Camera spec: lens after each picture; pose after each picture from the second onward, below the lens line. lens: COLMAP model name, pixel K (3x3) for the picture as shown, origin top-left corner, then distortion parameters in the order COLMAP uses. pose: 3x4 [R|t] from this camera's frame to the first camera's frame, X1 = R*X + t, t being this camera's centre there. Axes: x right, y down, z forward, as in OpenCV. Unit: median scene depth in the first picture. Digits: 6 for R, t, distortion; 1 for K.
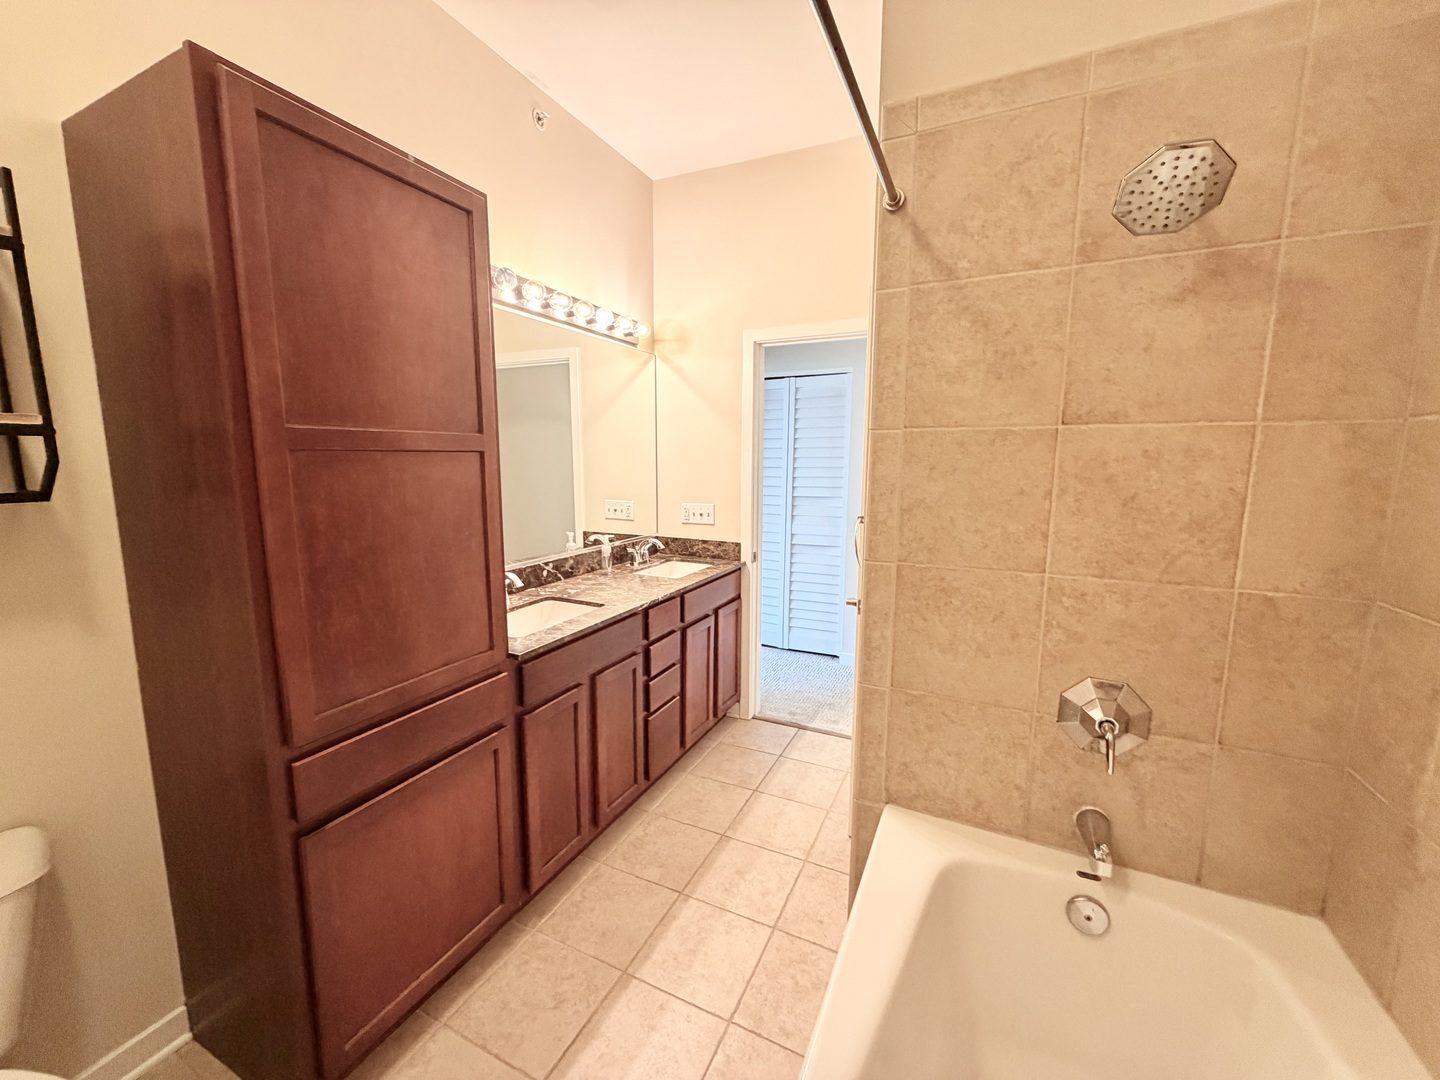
lens RADIAL K [[570.2, 0, 717.8], [0, 570.2, 539.3], [0, 0, 1]] dist [-0.001838, 0.000096]
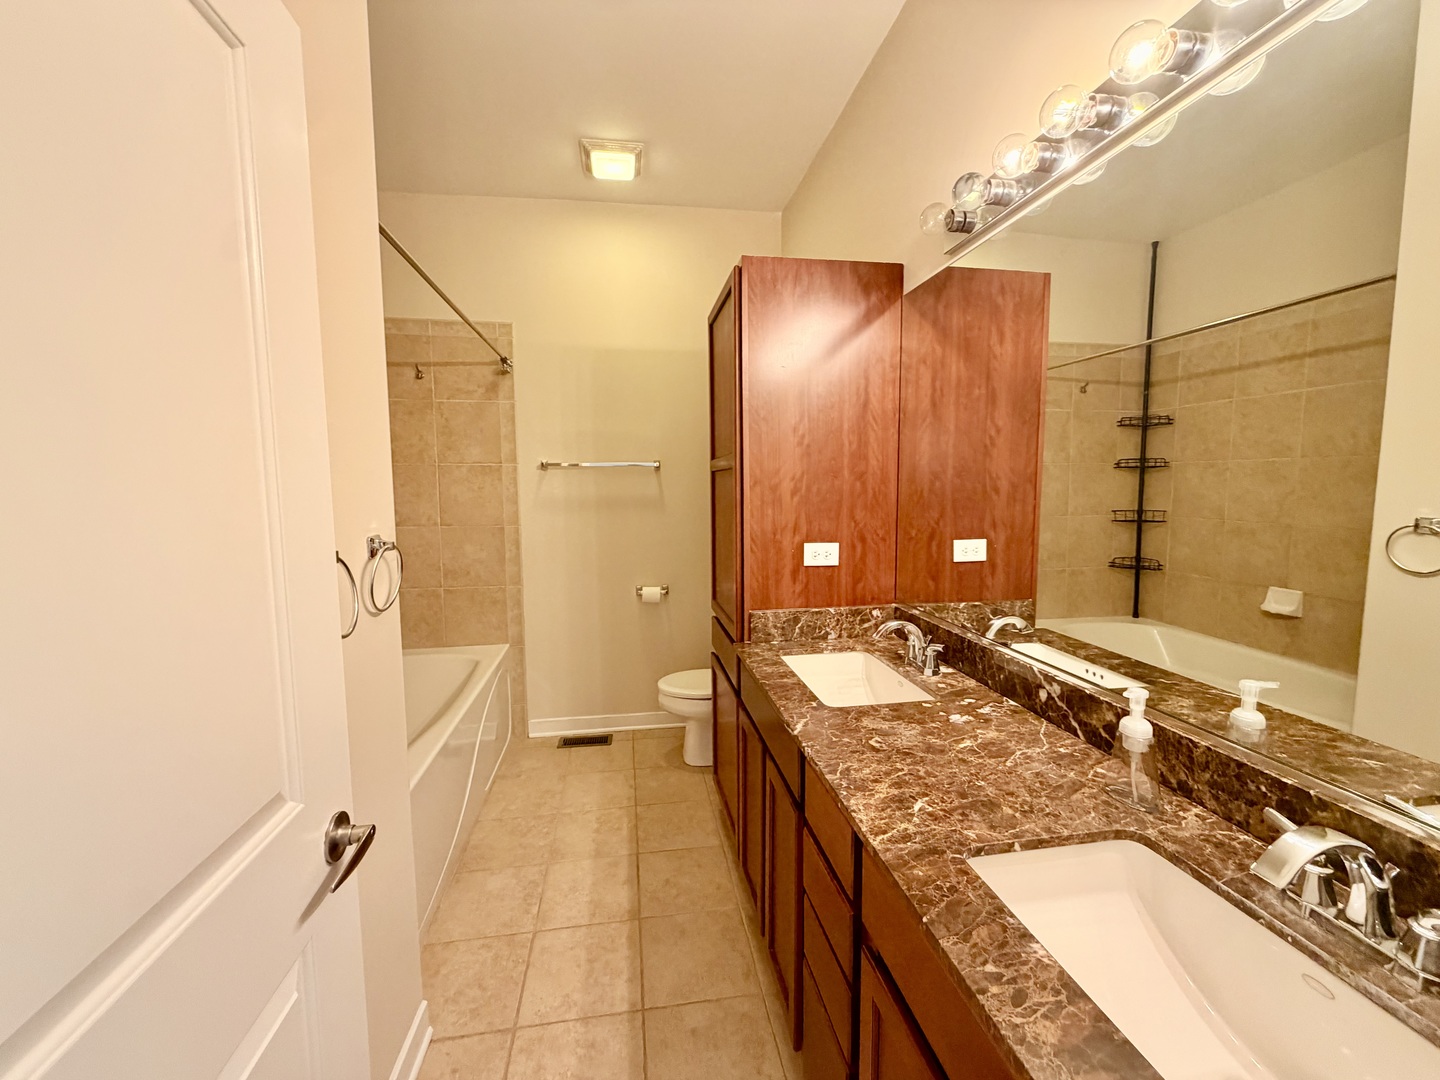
lens RADIAL K [[570.2, 0, 717.9], [0, 570.2, 536.5], [0, 0, 1]] dist [-0.001838, 0.000096]
pose [[-0.822400, 0.049265, -0.566772, 0.266341], [-0.081046, 0.975937, 0.202430, -0.196245], [0.563107, 0.212413, -0.798619, 1.537444]]
